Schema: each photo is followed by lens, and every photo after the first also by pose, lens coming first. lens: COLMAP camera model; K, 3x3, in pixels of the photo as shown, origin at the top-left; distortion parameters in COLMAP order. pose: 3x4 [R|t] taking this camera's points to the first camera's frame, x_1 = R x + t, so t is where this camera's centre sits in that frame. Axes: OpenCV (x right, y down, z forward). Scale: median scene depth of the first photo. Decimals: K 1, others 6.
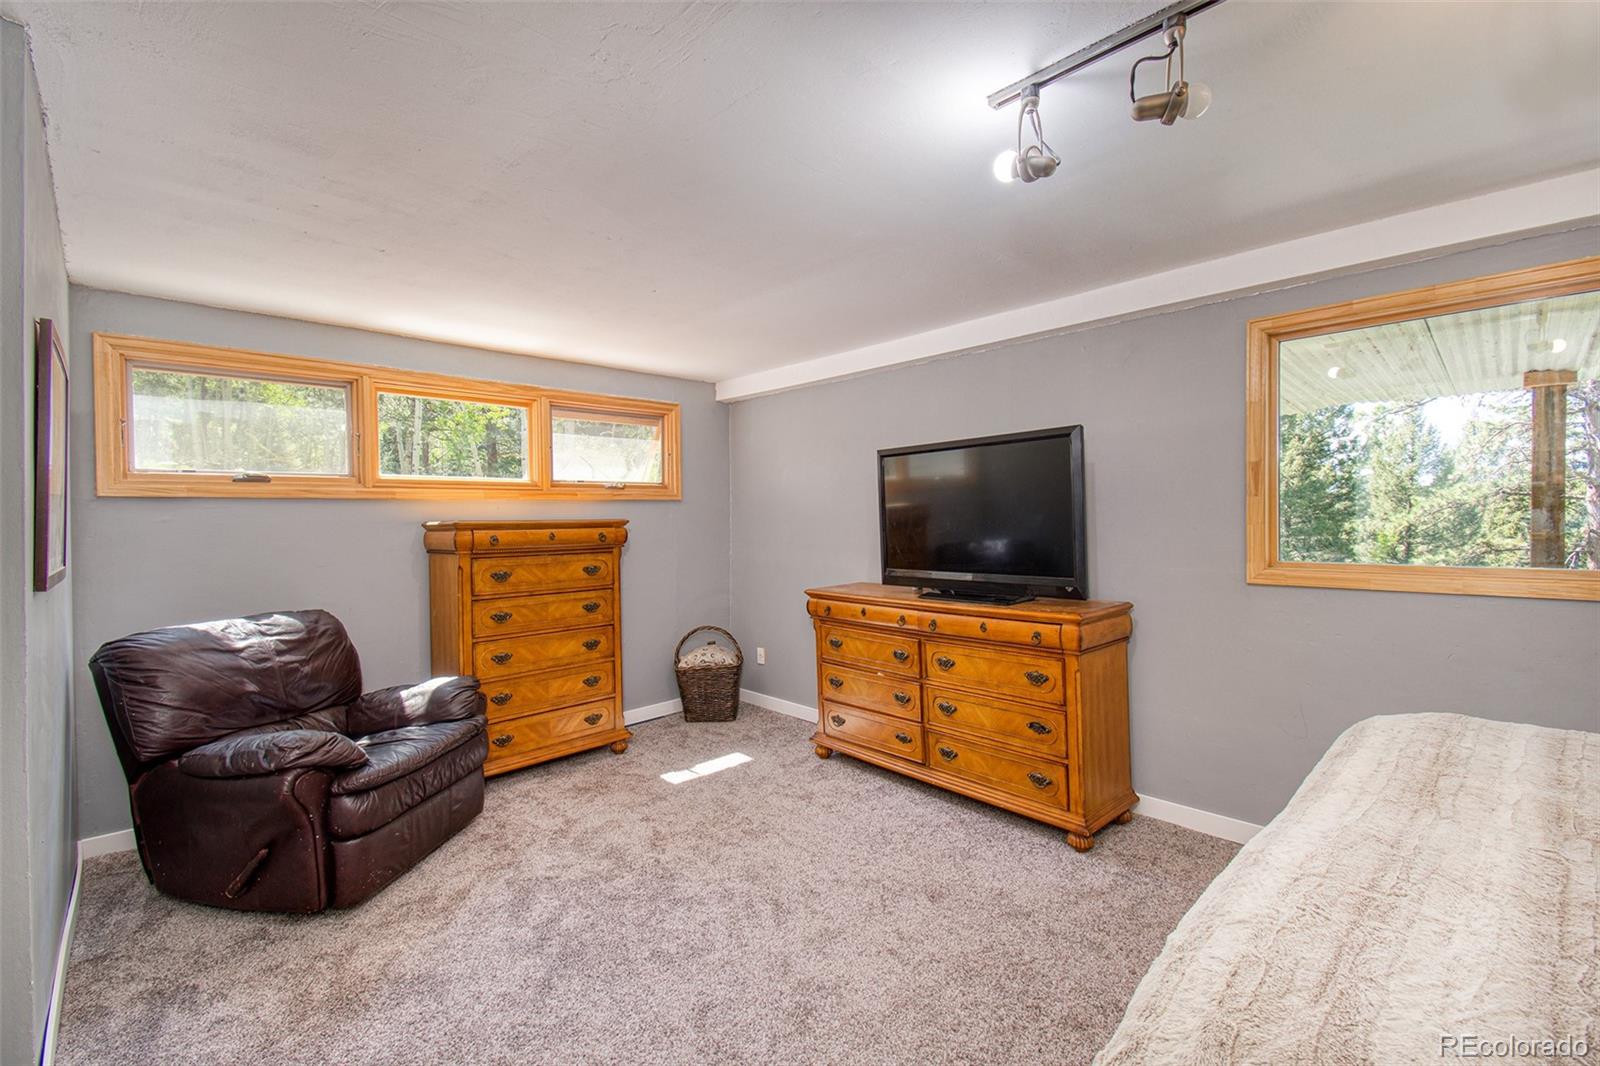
lens RADIAL K [[693.5, 0, 800.0], [0, 693.5, 533.0], [0, 0, 1]] dist [0.052208, -0.025921]
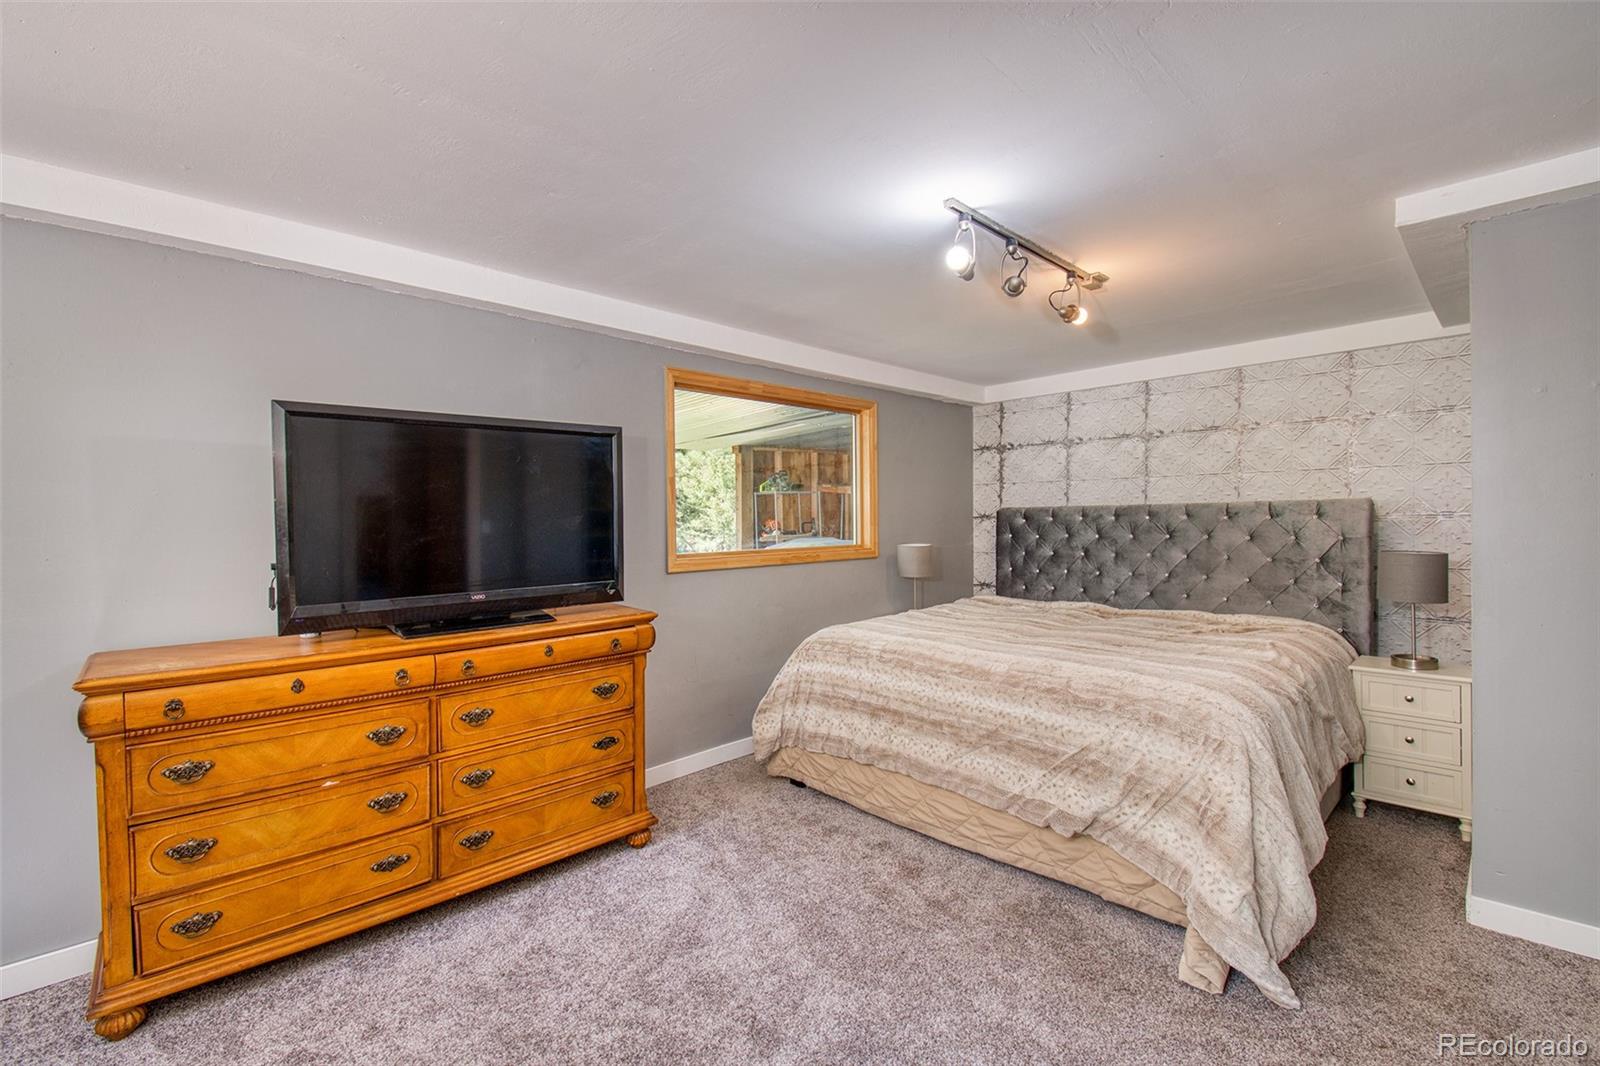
lens RADIAL K [[693.5, 0, 800.0], [0, 693.5, 533.0], [0, 0, 1]] dist [0.052208, -0.025921]
pose [[0.009356, -0.003041, 0.999952, -0.514584], [0.038949, 0.999238, 0.002675, 0.004336], [-0.999197, 0.038922, 0.009467, 0.626210]]
